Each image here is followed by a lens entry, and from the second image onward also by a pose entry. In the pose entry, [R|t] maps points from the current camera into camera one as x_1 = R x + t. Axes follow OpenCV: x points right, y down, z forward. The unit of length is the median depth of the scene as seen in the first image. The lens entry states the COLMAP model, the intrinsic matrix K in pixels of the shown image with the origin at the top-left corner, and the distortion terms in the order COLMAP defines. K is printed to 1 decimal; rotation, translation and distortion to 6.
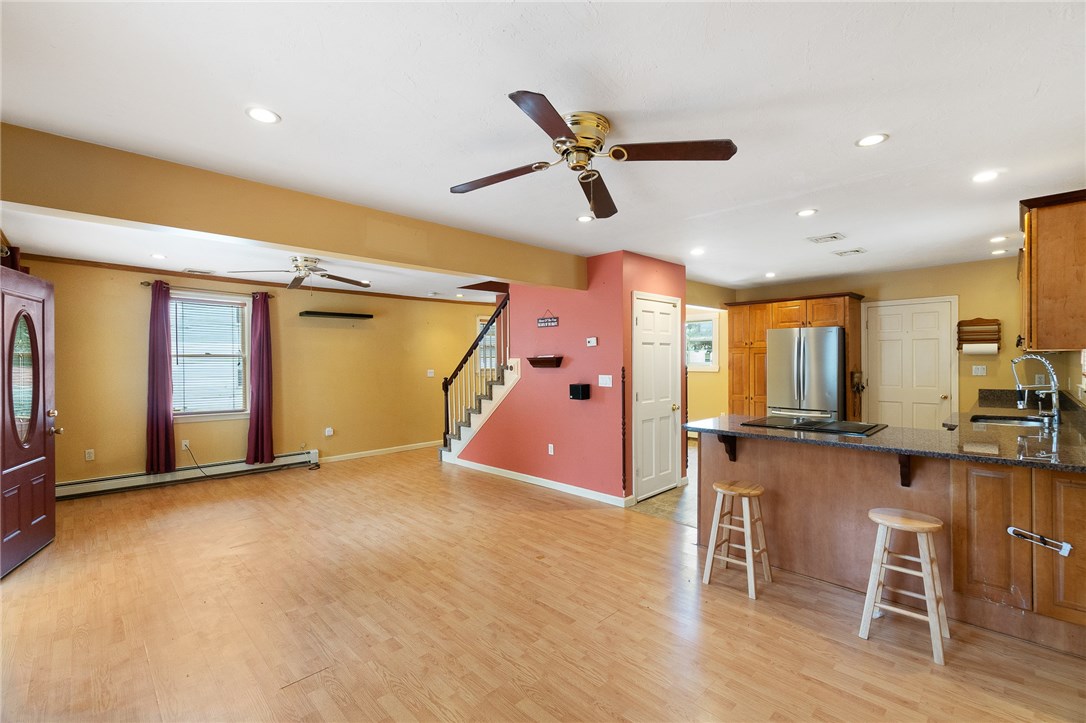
lens RADIAL K [[471.5, 0, 539.8], [0, 471.5, 363.1], [0, 0, 1]] dist [0.000790, 0.000083]
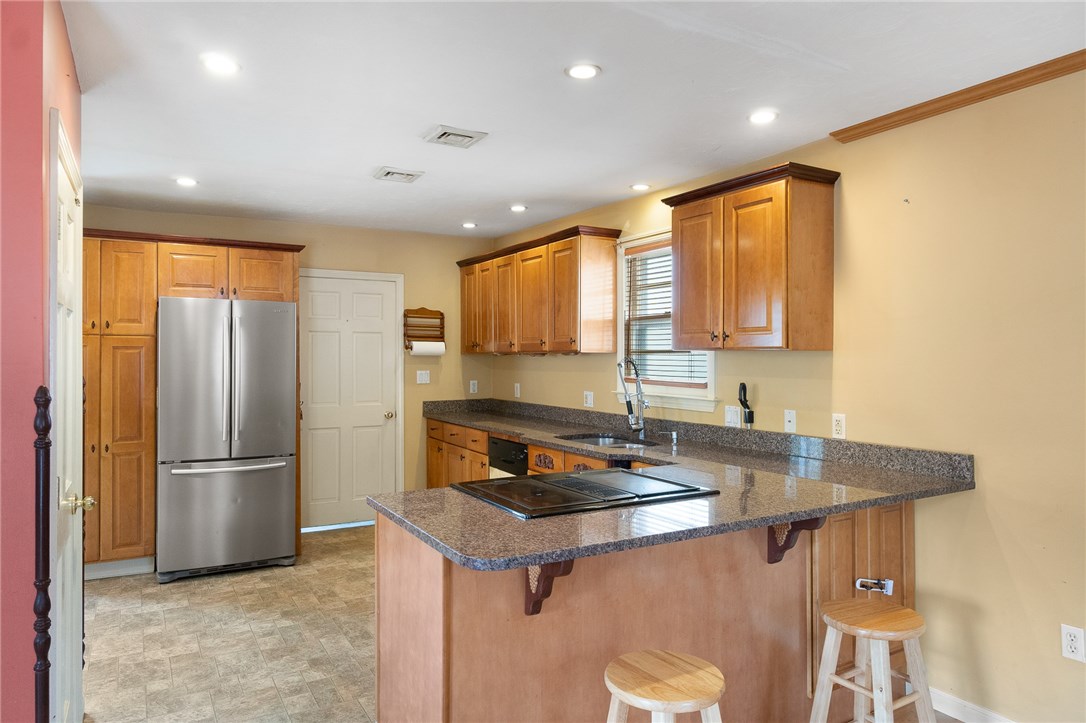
lens RADIAL K [[695.9, 0, 538.7], [0, 695.9, 360.7], [0, 0, 1]] dist [0.006606, 0.001038]
pose [[0.251410, 0.005184, 0.967867, -0.103899], [0.004598, 0.999968, -0.006551, -0.002315], [-0.967870, 0.006098, 0.251378, 0.535225]]
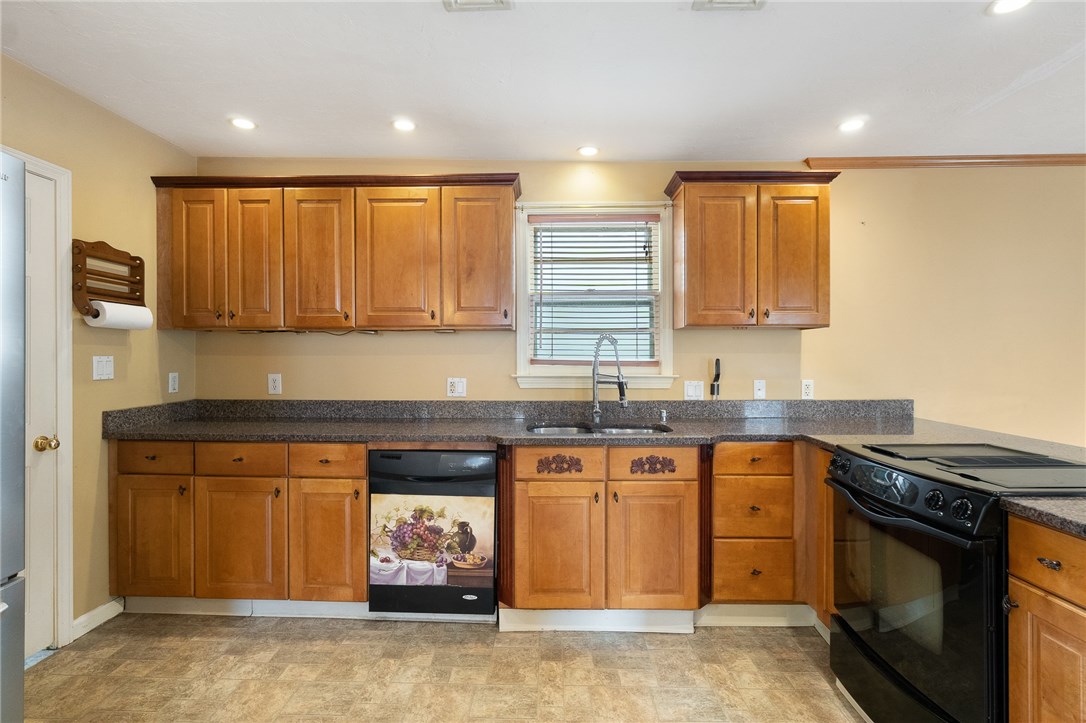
lens RADIAL K [[543.1, 0, 543.3], [0, 543.1, 355.0], [0, 0, 1]] dist [-0.003277, 0.000549]
pose [[-0.701452, 0.011344, 0.712627, 0.311739], [0.013652, 0.999904, -0.002480, 0.010712], [-0.712586, 0.007989, -0.701539, 1.050842]]
